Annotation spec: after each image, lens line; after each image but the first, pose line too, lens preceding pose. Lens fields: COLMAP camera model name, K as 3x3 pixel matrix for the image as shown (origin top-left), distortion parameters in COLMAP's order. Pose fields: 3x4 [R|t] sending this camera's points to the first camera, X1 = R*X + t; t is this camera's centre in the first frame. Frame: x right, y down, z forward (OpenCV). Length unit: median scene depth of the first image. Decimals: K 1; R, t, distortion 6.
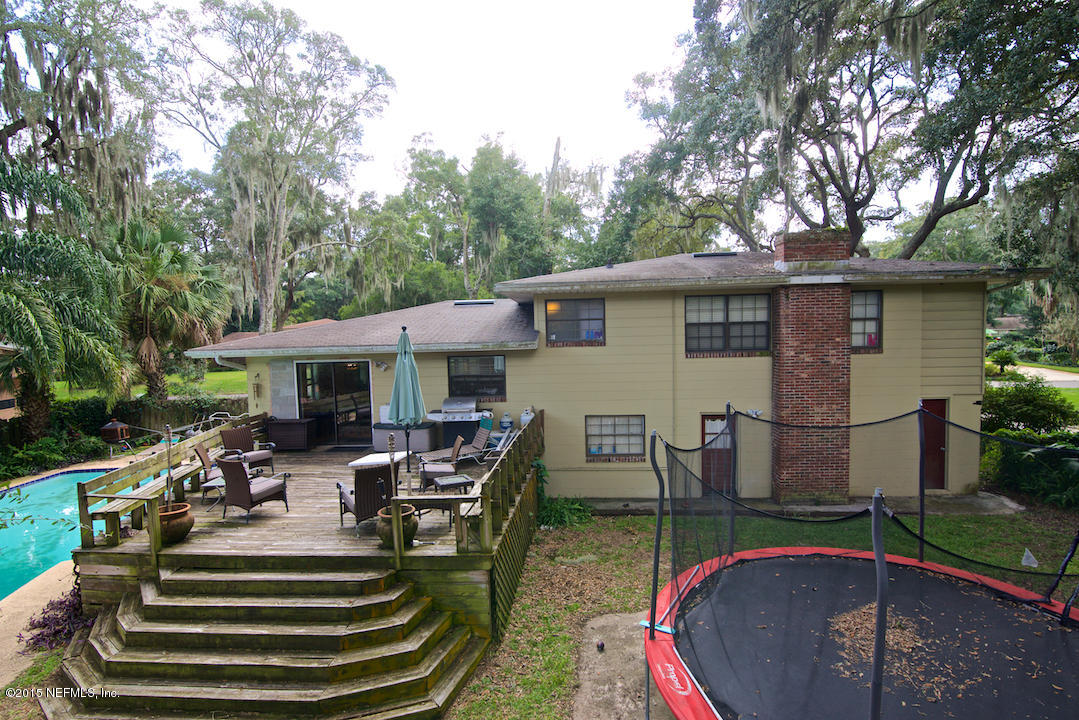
lens RADIAL K [[537.4, 0, 539.5], [0, 537.4, 360.0], [0, 0, 1]] dist [-0.014125, -0.000118]
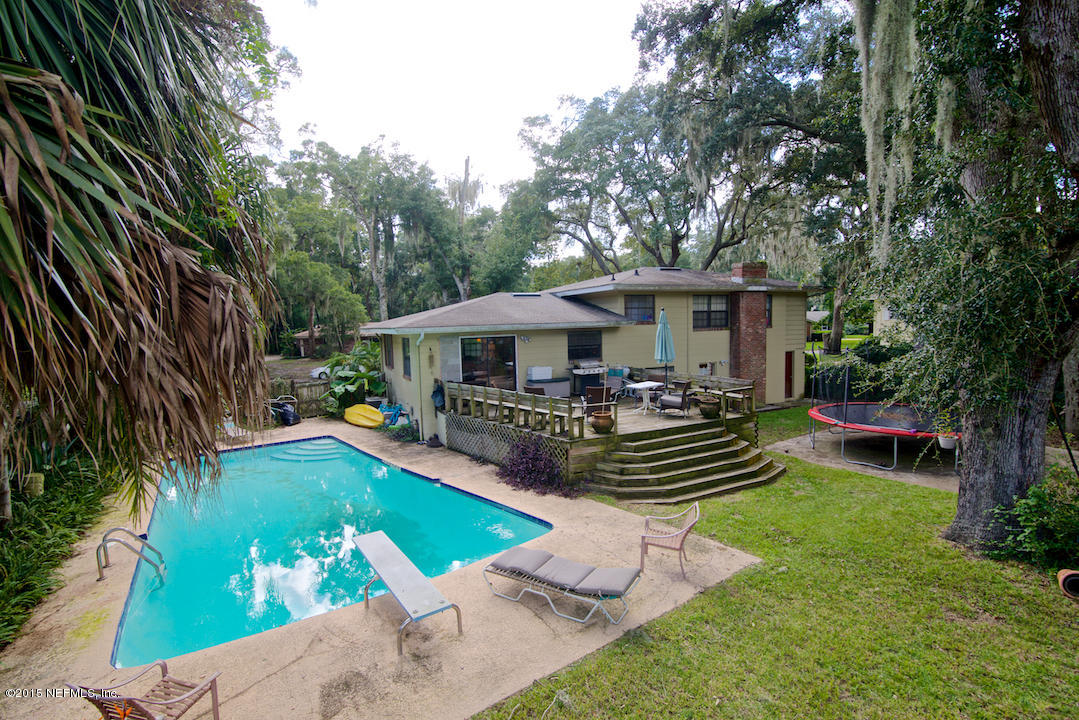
lens RADIAL K [[537.4, 0, 539.5], [0, 537.4, 360.0], [0, 0, 1]] dist [-0.014125, -0.000118]
pose [[0.856777, -0.033223, 0.514617, -1.021907], [0.030423, 0.999441, 0.013872, 0.048625], [-0.514790, 0.003771, 0.857308, -0.208440]]
